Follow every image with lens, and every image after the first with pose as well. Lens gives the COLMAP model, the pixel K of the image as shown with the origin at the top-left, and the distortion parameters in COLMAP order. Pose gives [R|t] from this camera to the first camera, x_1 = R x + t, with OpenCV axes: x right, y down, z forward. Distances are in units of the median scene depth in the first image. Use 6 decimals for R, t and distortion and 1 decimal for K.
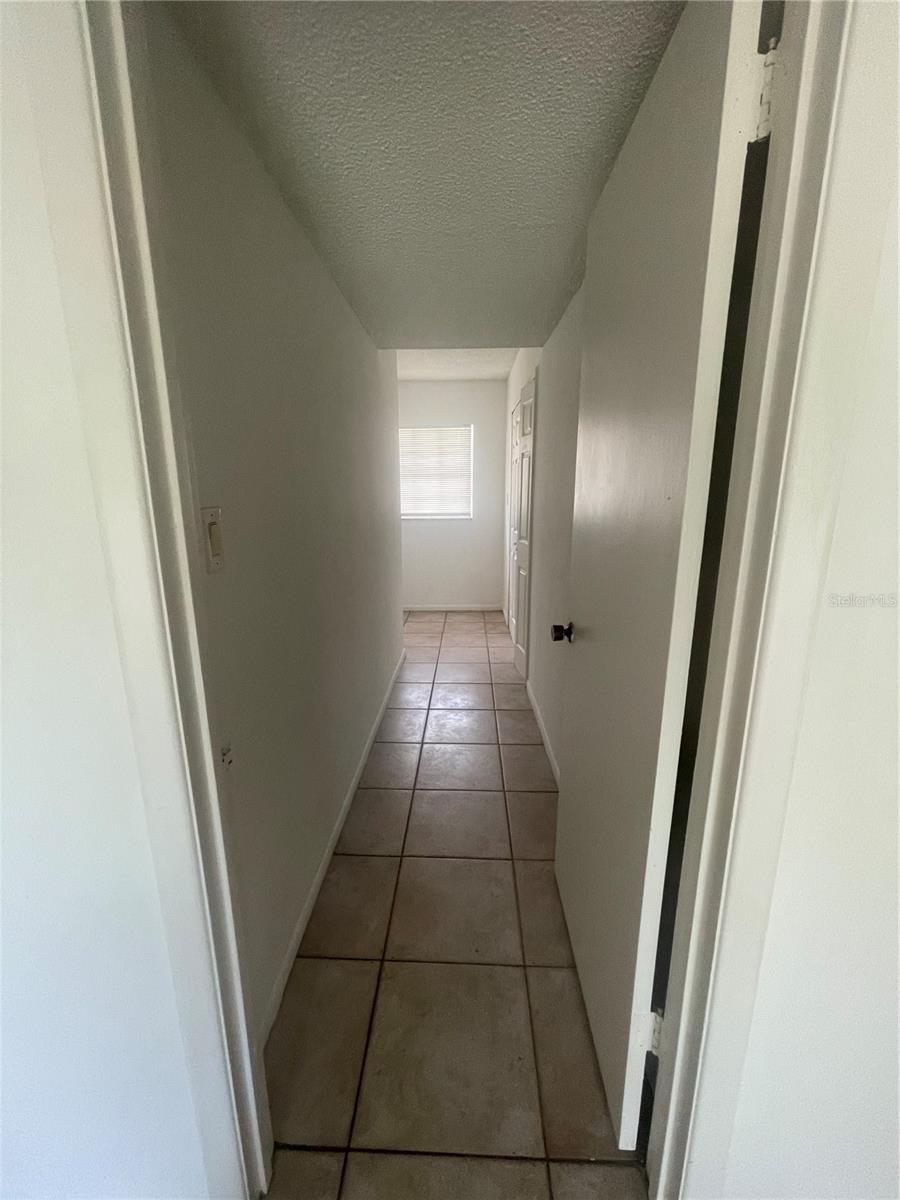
lens RADIAL K [[482.3, 0, 447.1], [0, 482.3, 597.0], [0, 0, 1]] dist [-0.004823, -0.000963]
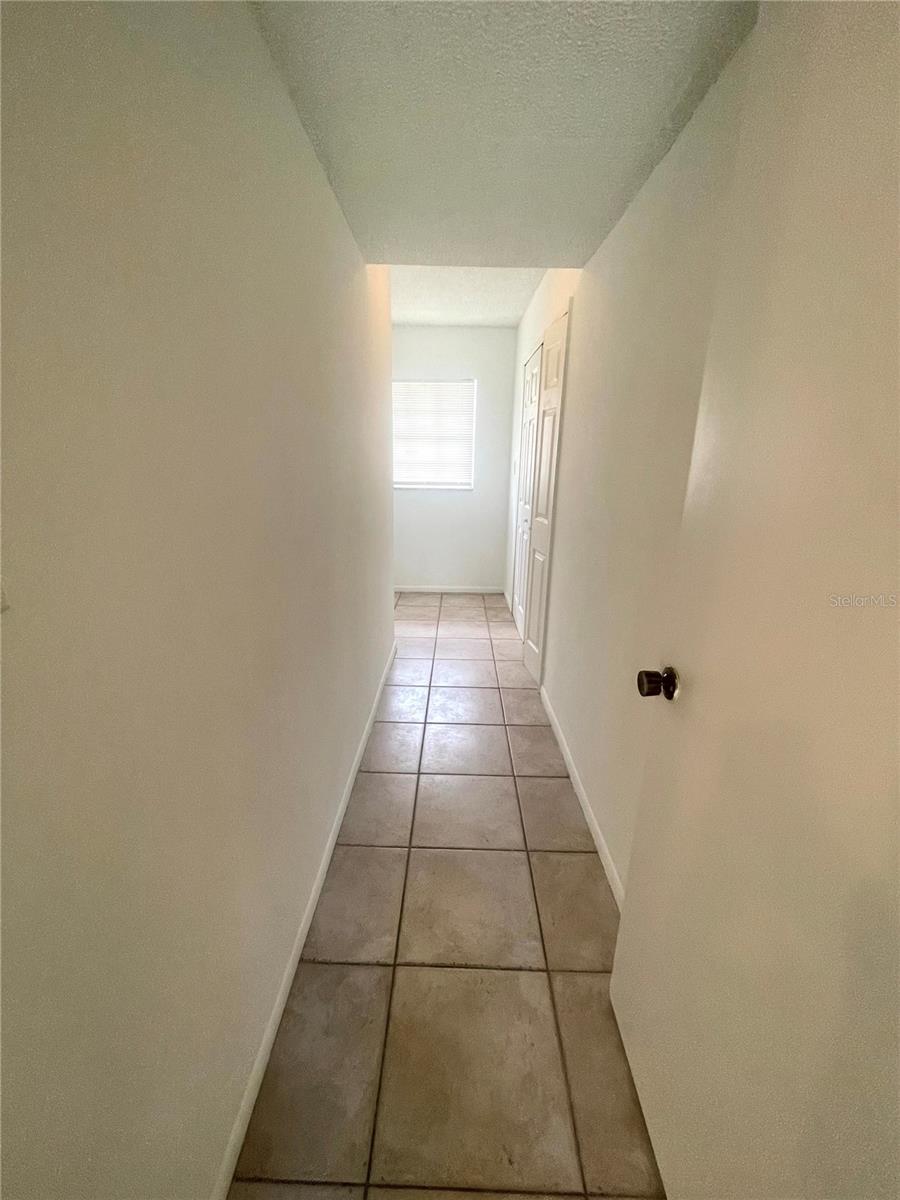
lens RADIAL K [[482.3, 0, 450.3], [0, 482.3, 598.2], [0, 0, 1]] dist [-0.004823, -0.000963]
pose [[0.999322, 0.016571, 0.032873, -0.024092], [-0.018714, 0.997645, 0.065989, -0.033388], [-0.031702, -0.066560, 0.997279, 0.174198]]
